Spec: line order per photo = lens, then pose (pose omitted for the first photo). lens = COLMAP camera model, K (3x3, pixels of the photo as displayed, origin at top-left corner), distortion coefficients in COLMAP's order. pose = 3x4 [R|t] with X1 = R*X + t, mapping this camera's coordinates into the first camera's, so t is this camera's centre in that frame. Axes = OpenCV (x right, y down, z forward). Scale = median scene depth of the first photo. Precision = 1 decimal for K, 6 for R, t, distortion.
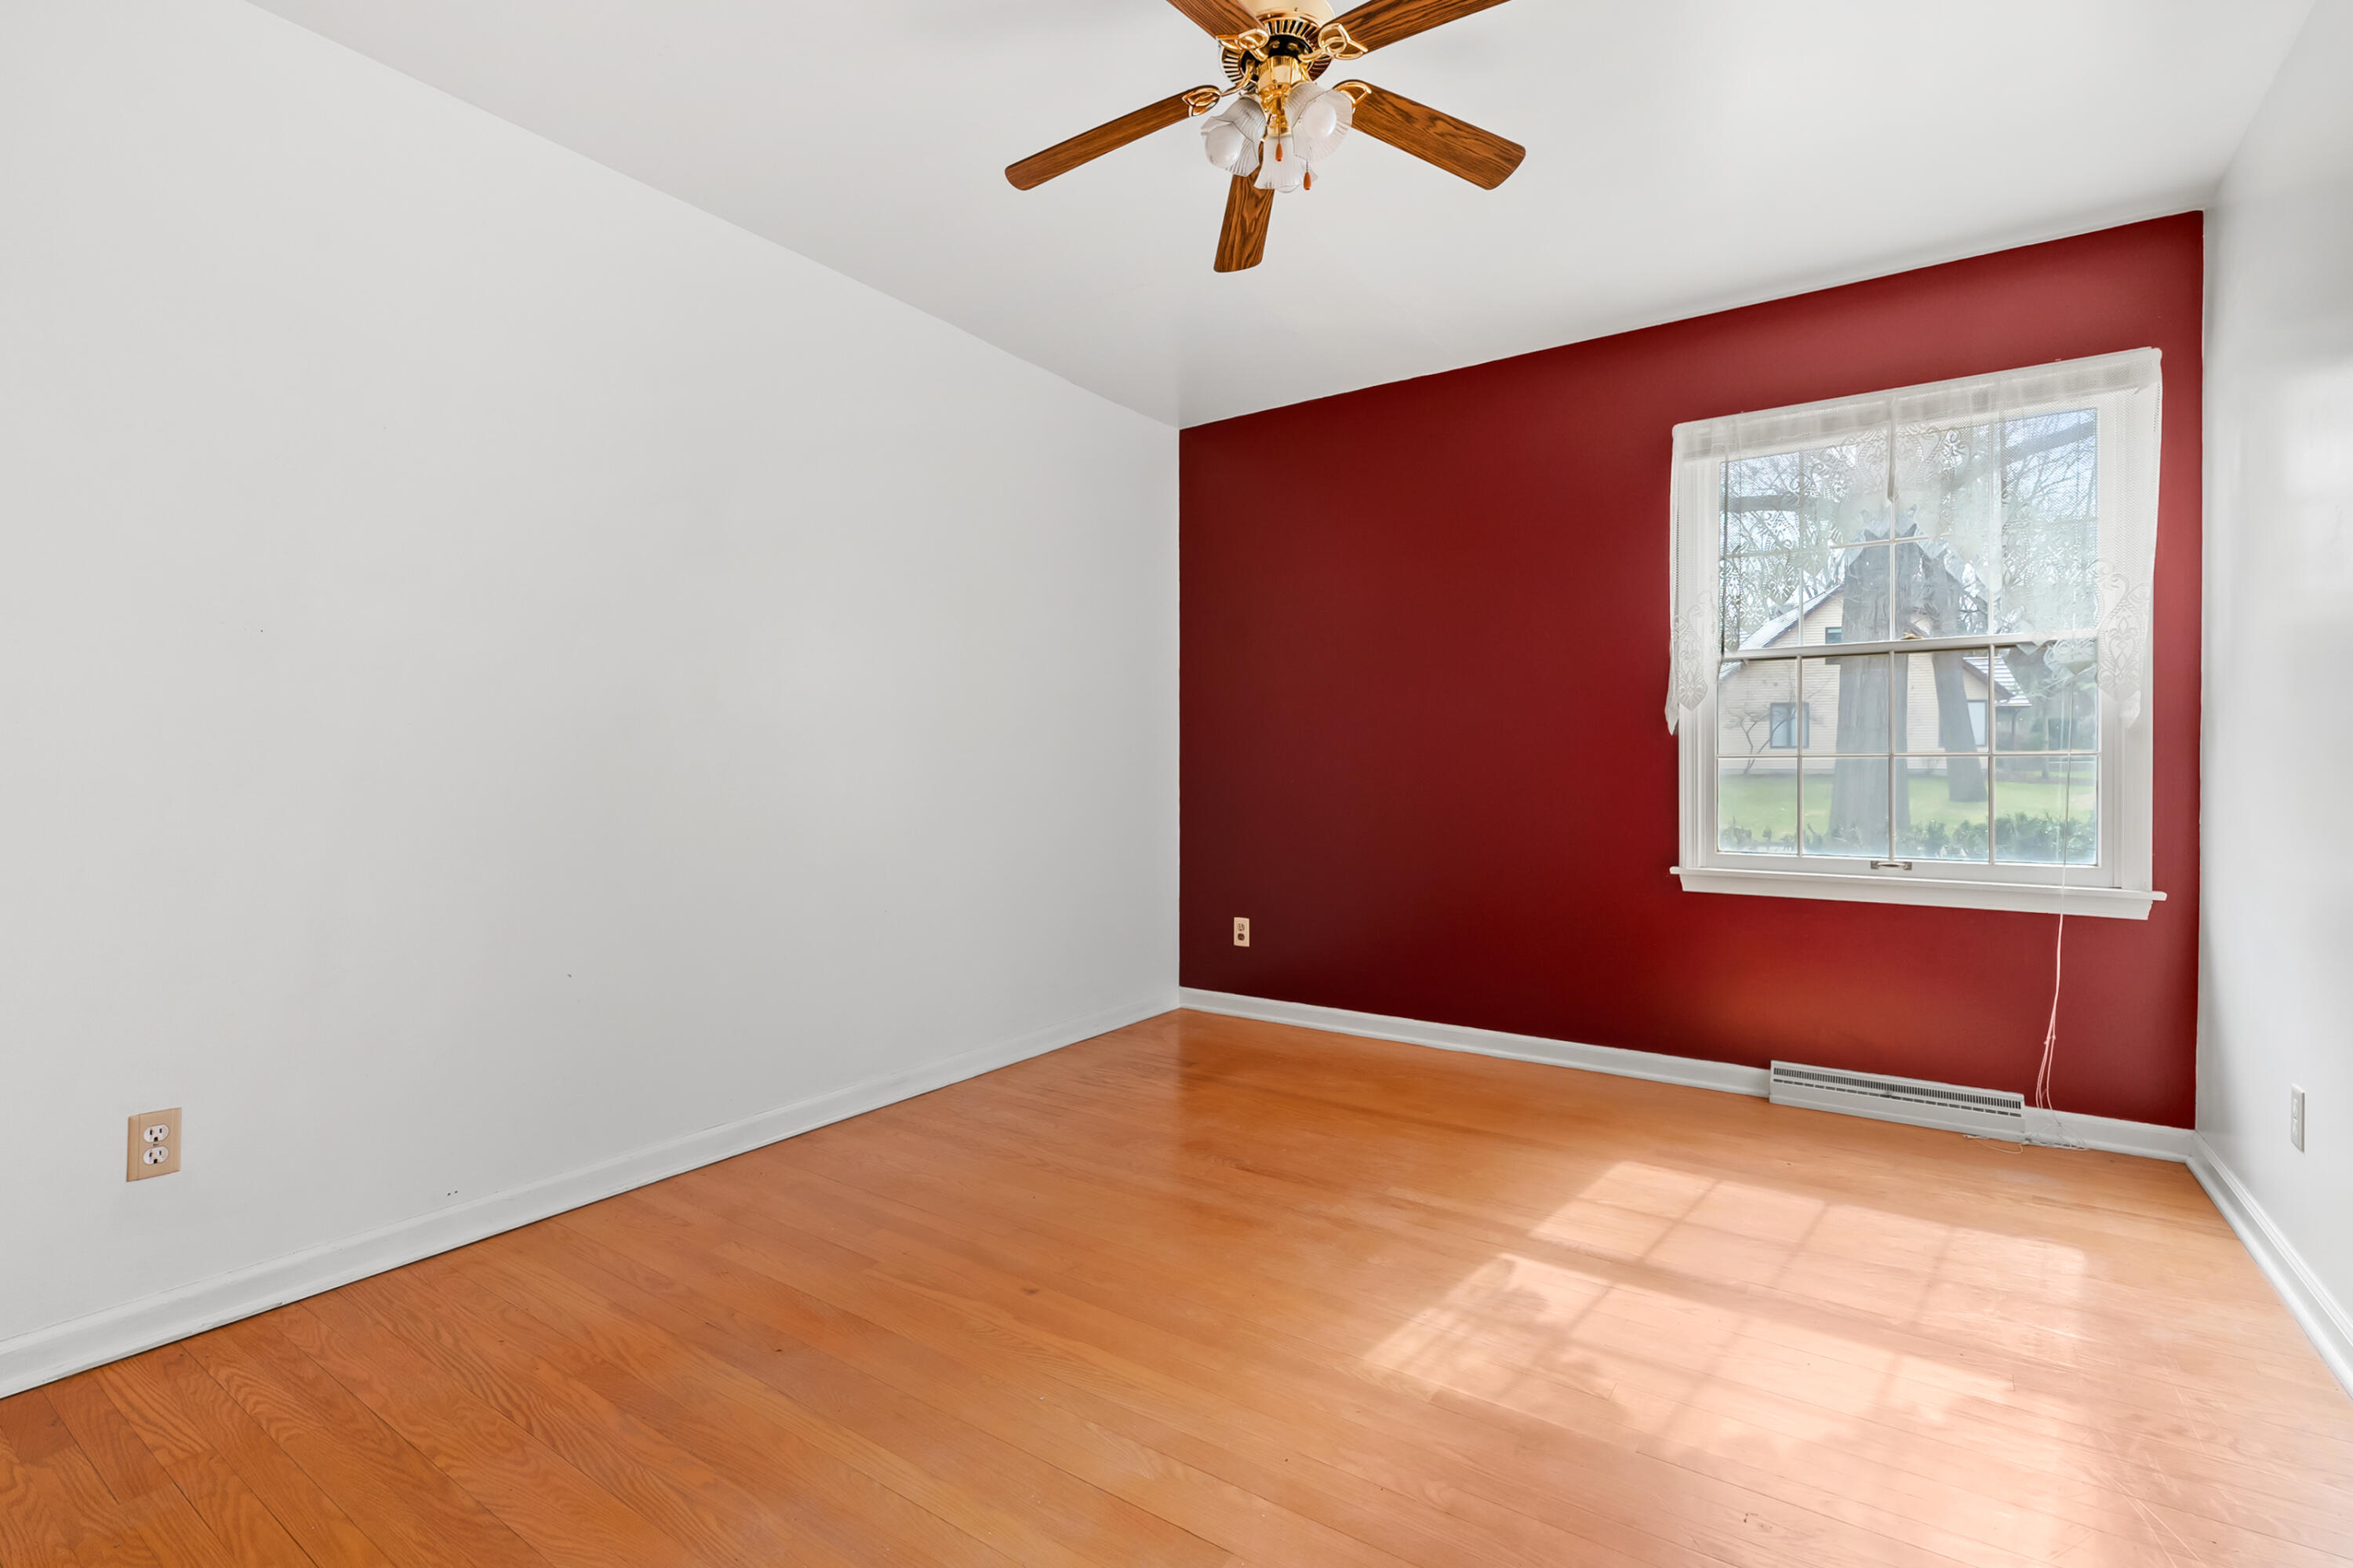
lens RADIAL K [[1072.5, 0, 1176.3], [0, 1072.5, 782.9], [0, 0, 1]] dist [-0.007231, 0.001408]
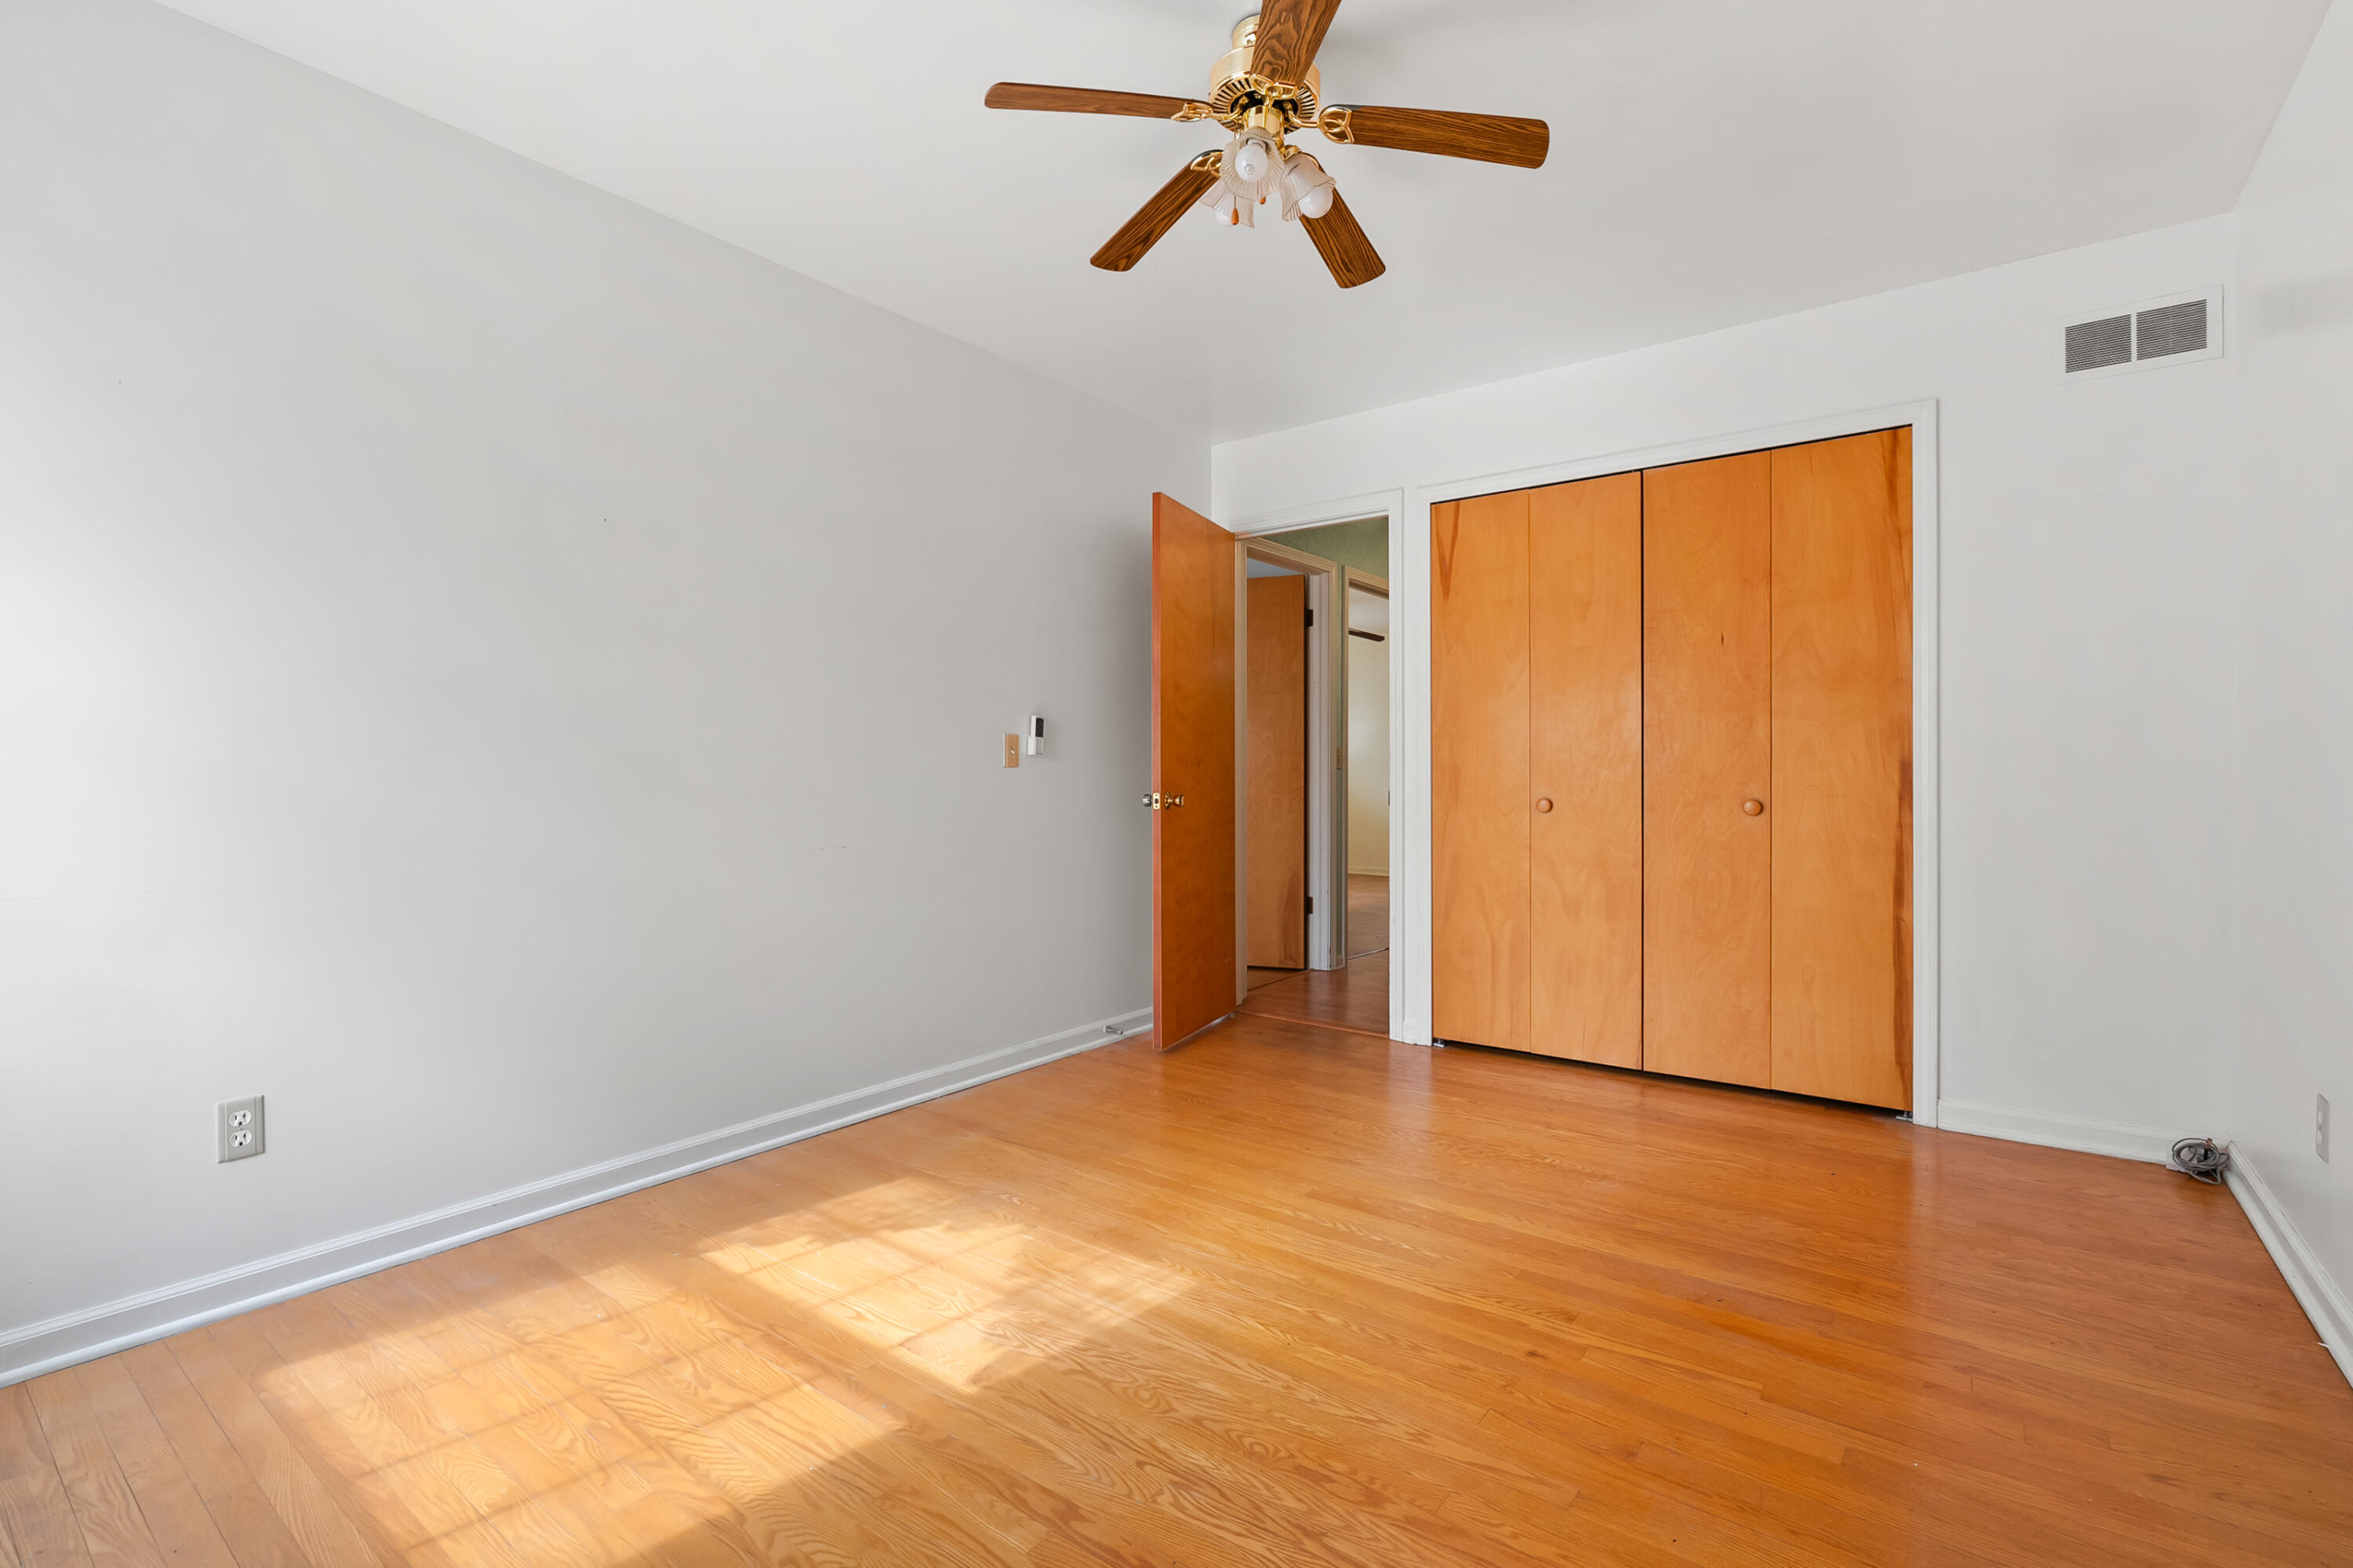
lens RADIAL K [[1072.5, 0, 1175.7], [0, 1072.5, 784.1], [0, 0, 1]] dist [-0.007231, 0.001408]
pose [[-0.998873, 0.002379, 0.047403, 0.133767], [0.002749, 0.999966, 0.007743, -0.017401], [-0.047383, 0.007864, -0.998846, 2.073886]]
